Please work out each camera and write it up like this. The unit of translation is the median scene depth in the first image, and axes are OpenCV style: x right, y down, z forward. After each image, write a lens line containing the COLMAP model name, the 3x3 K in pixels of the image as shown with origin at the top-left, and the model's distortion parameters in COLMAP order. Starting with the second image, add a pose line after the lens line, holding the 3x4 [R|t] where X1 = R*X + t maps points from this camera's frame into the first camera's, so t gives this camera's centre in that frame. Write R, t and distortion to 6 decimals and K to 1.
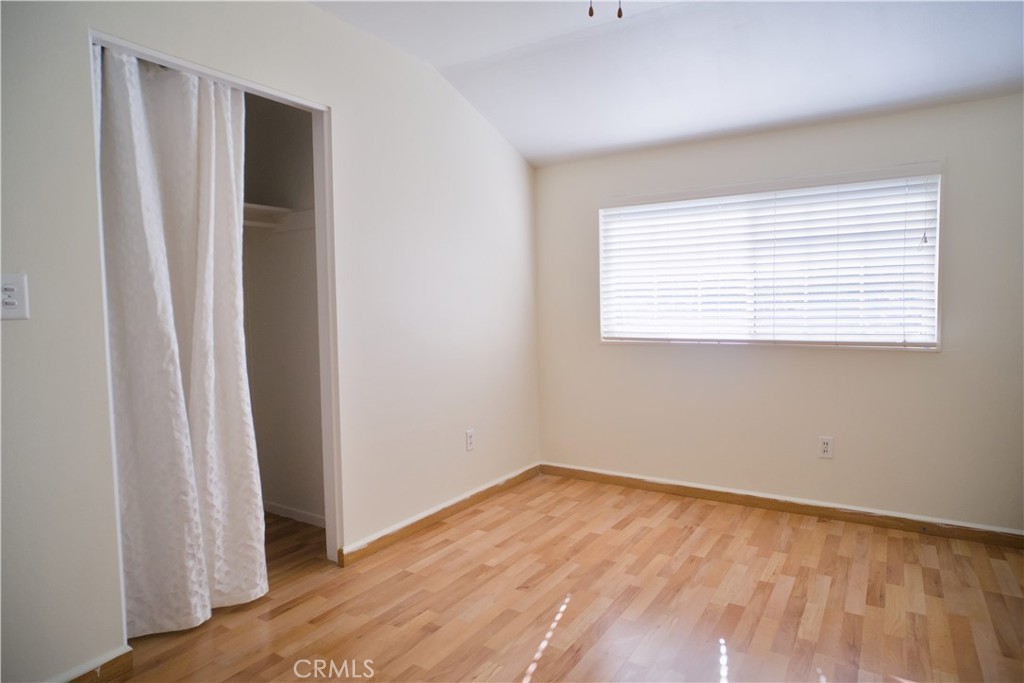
lens RADIAL K [[590.9, 0, 513.6], [0, 590.9, 340.7], [0, 0, 1]] dist [-0.036097, 0.021323]
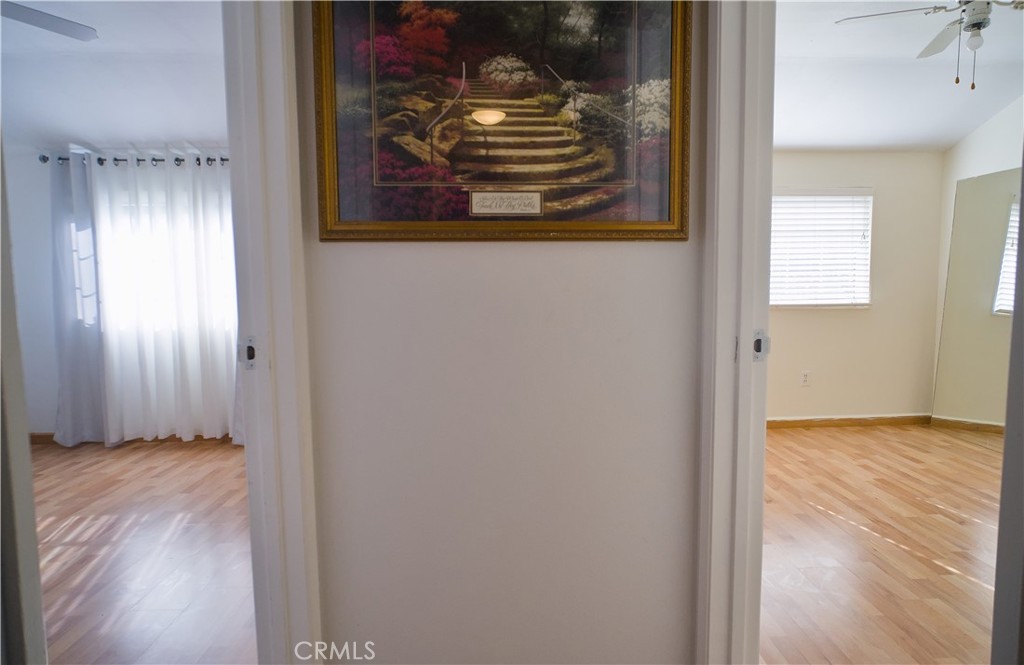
lens RADIAL K [[598.8, 0, 513.8], [0, 598.8, 328.7], [0, 0, 1]] dist [-0.026991, 0.010958]
pose [[0.822639, -0.039922, 0.567161, -0.983260], [0.034902, 0.999196, 0.019708, 0.008109], [-0.567492, 0.003582, 0.823371, 0.229132]]
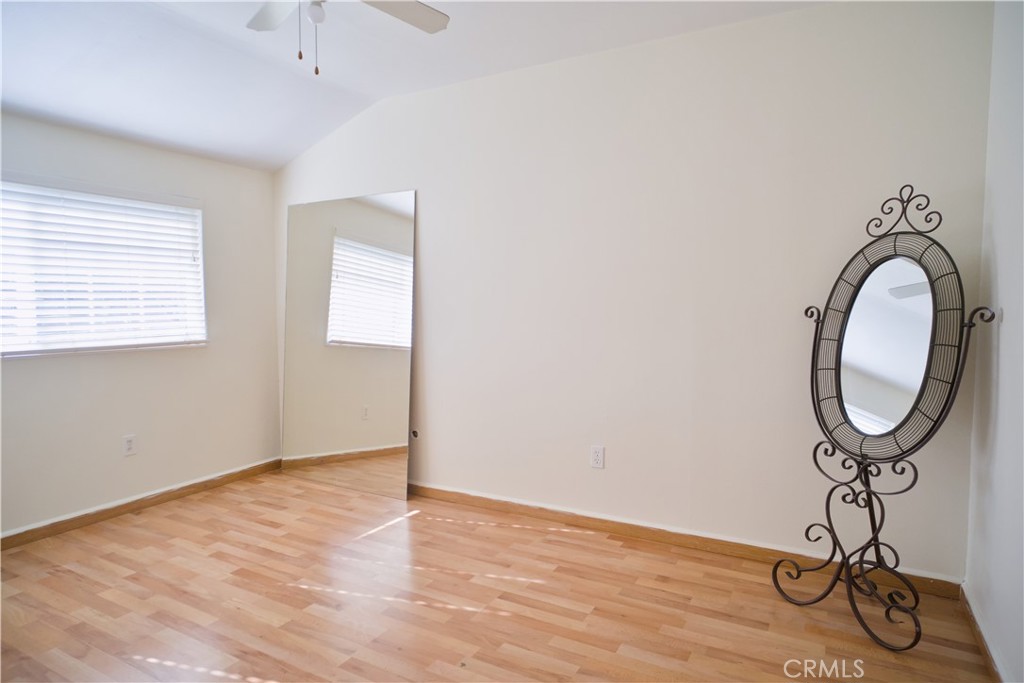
lens RADIAL K [[590.9, 0, 520.2], [0, 590.9, 341.9], [0, 0, 1]] dist [-0.036097, 0.021323]
pose [[-0.068271, -0.048589, 0.996483, -0.624891], [0.069182, 0.996178, 0.053314, -0.012478], [-0.995265, 0.072578, -0.064649, 0.394714]]
